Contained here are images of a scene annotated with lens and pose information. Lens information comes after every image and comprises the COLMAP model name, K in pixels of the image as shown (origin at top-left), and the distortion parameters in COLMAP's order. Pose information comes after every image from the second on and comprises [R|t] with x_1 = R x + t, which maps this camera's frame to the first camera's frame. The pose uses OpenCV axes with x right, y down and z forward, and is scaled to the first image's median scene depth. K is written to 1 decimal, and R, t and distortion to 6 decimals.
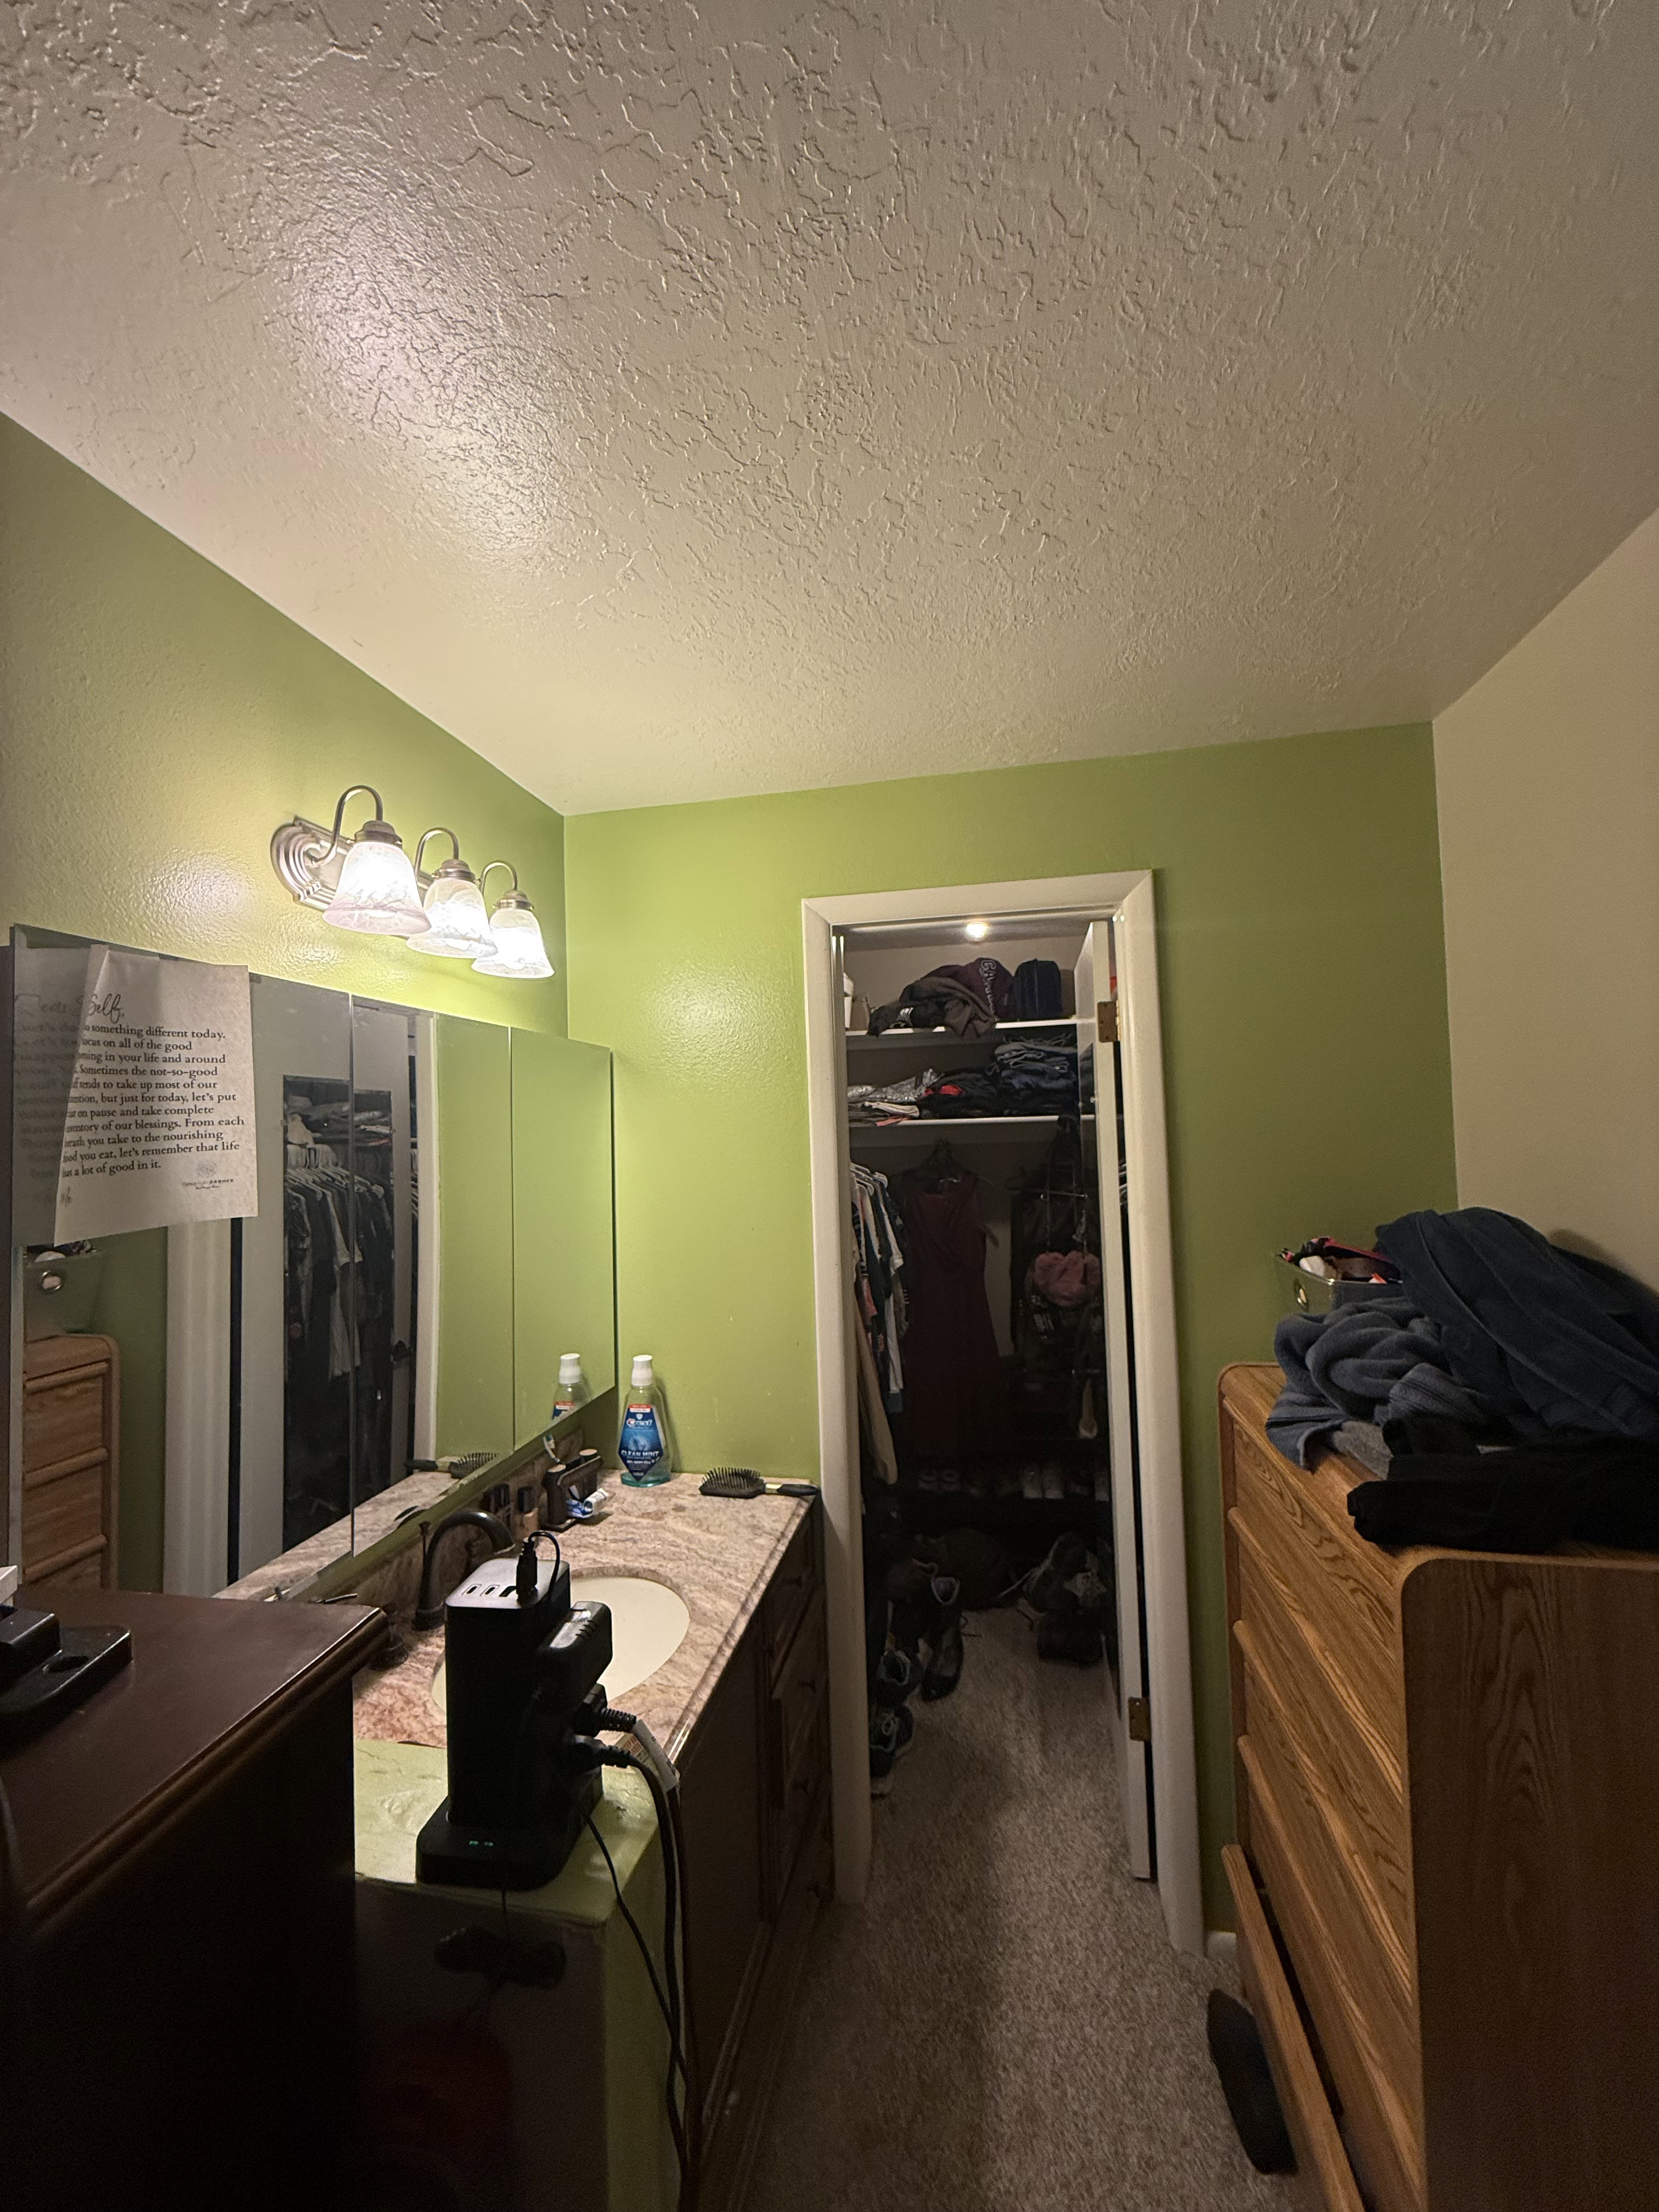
lens RADIAL K [[875.7, 0, 839.1], [0, 875.7, 1089.5], [0, 0, 1]] dist [-0.010221, -0.000121]
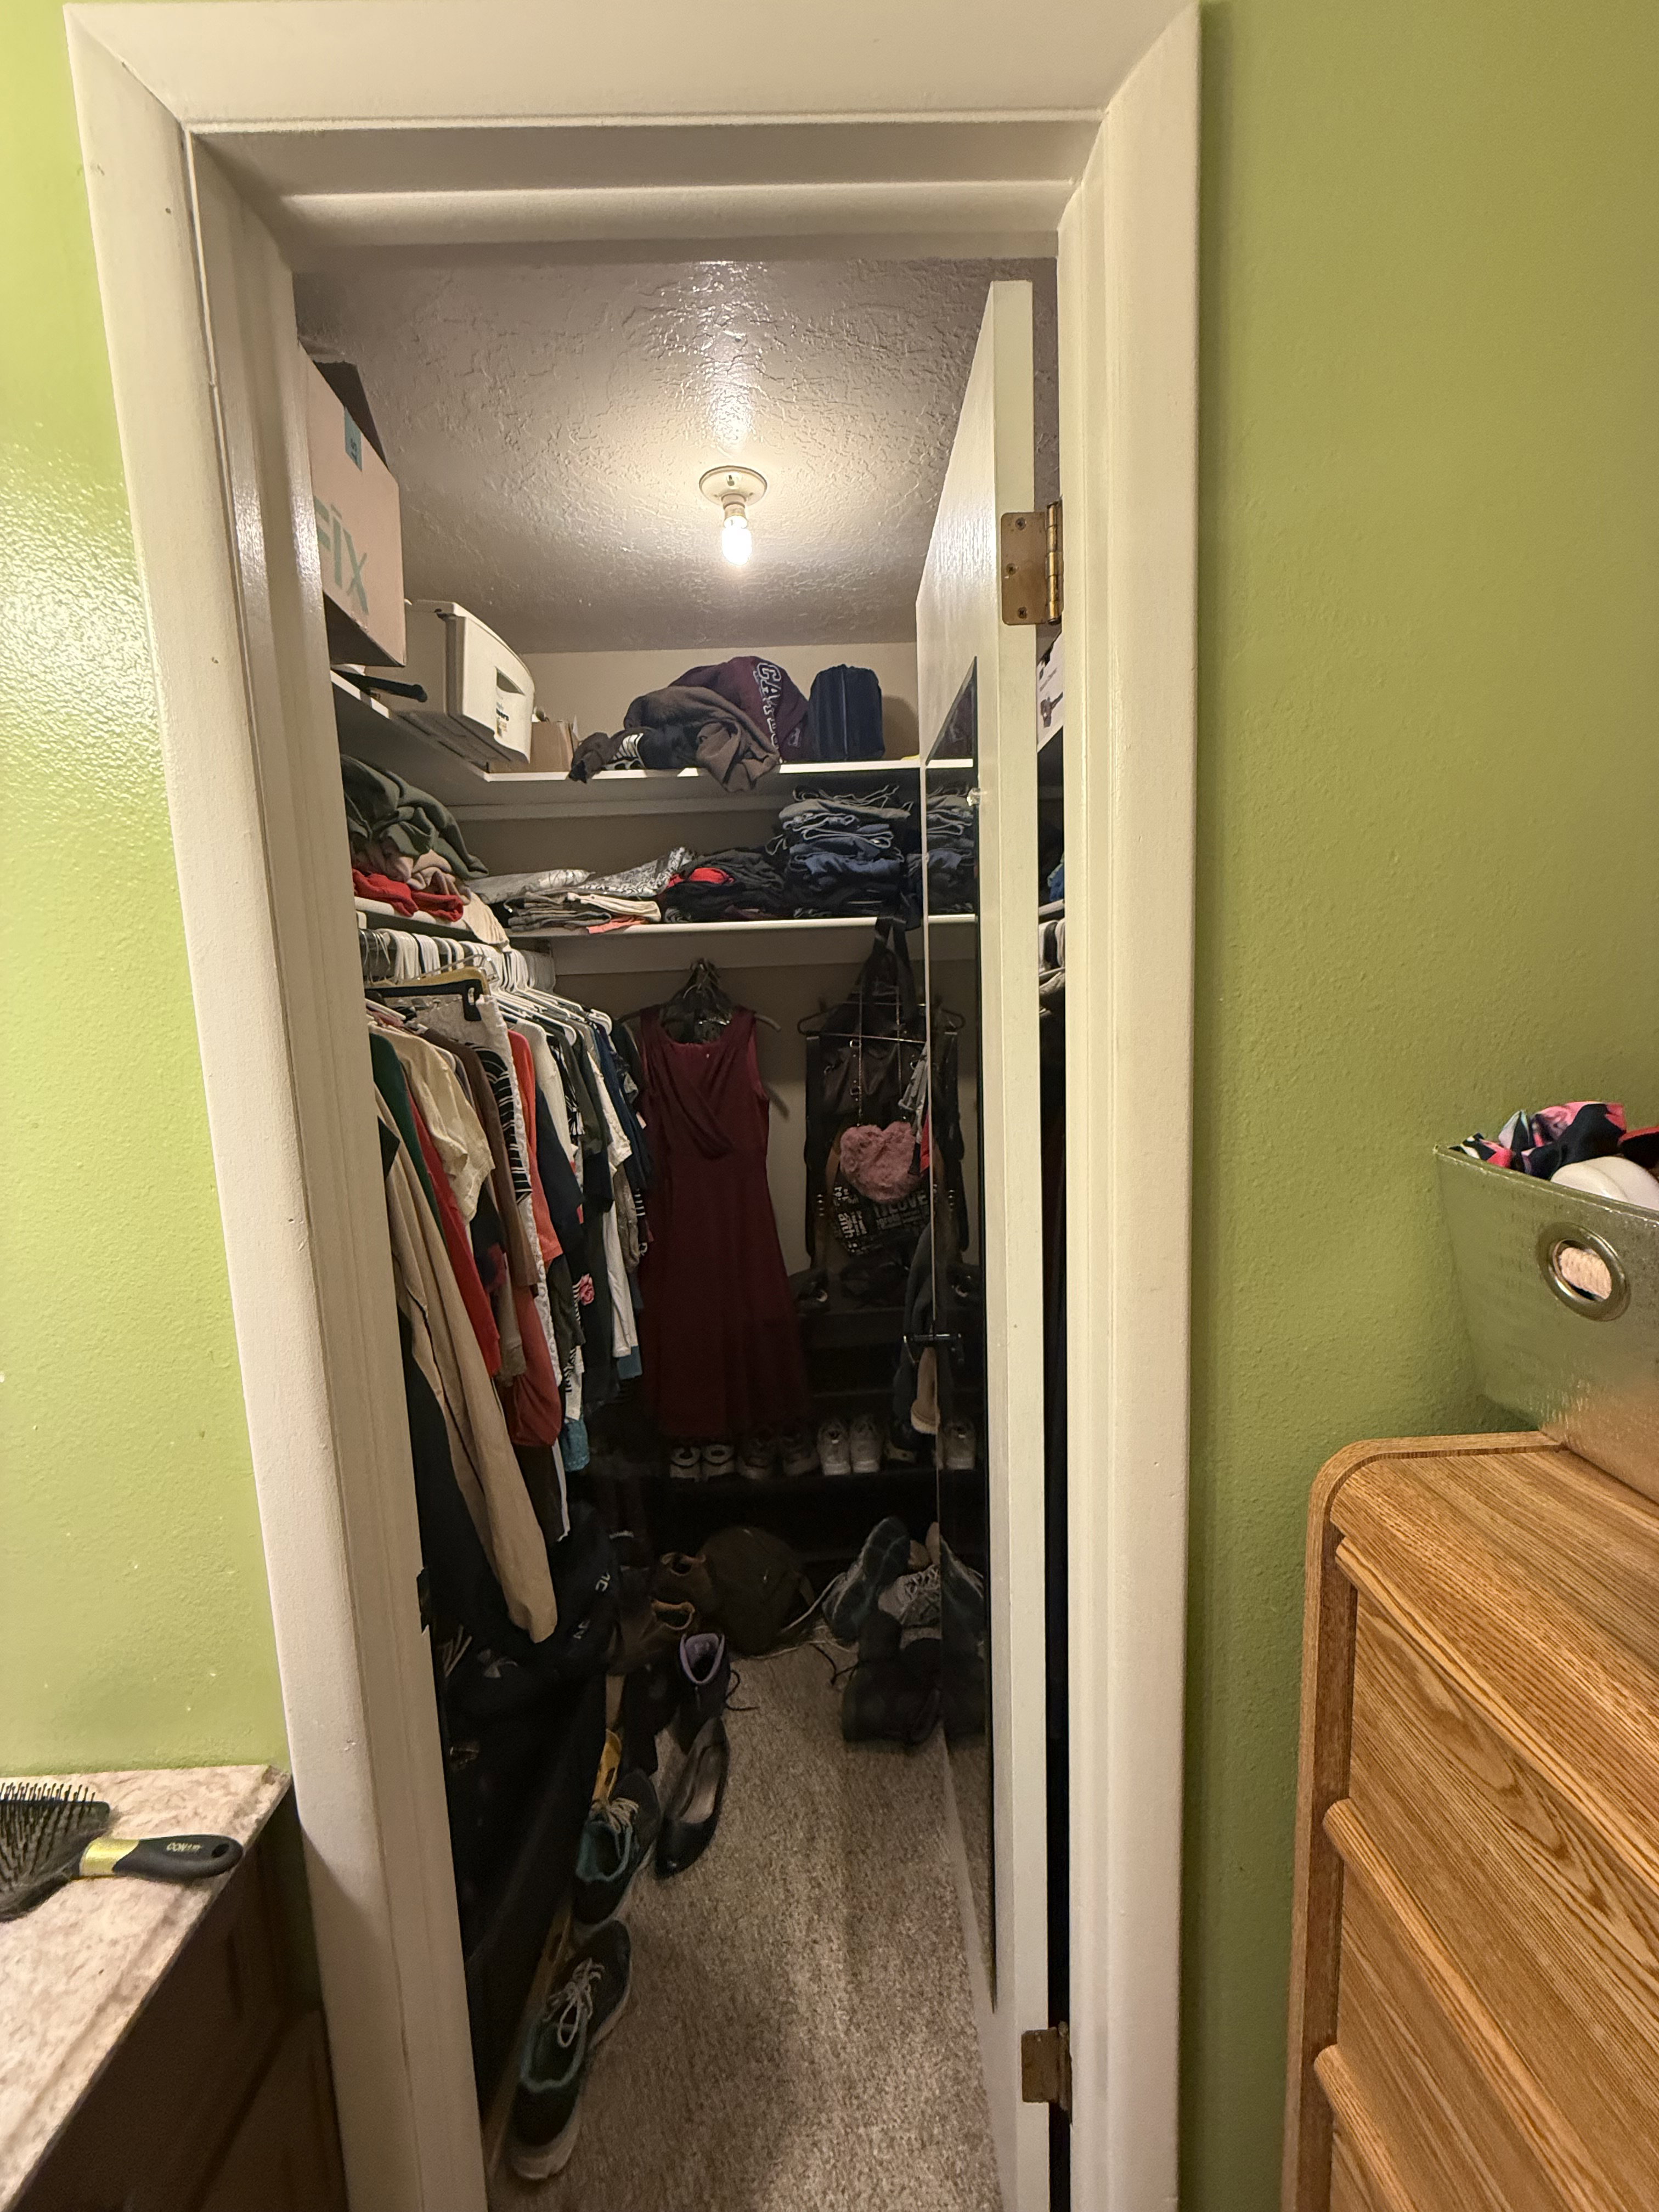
lens RADIAL K [[875.7, 0, 822.1], [0, 875.7, 1106.4], [0, 0, 1]] dist [-0.010221, -0.000121]
pose [[0.980433, -0.034186, 0.193863, 0.080778], [-0.000601, 0.984281, 0.176607, 0.053308], [-0.196854, -0.173267, 0.965001, 0.358965]]
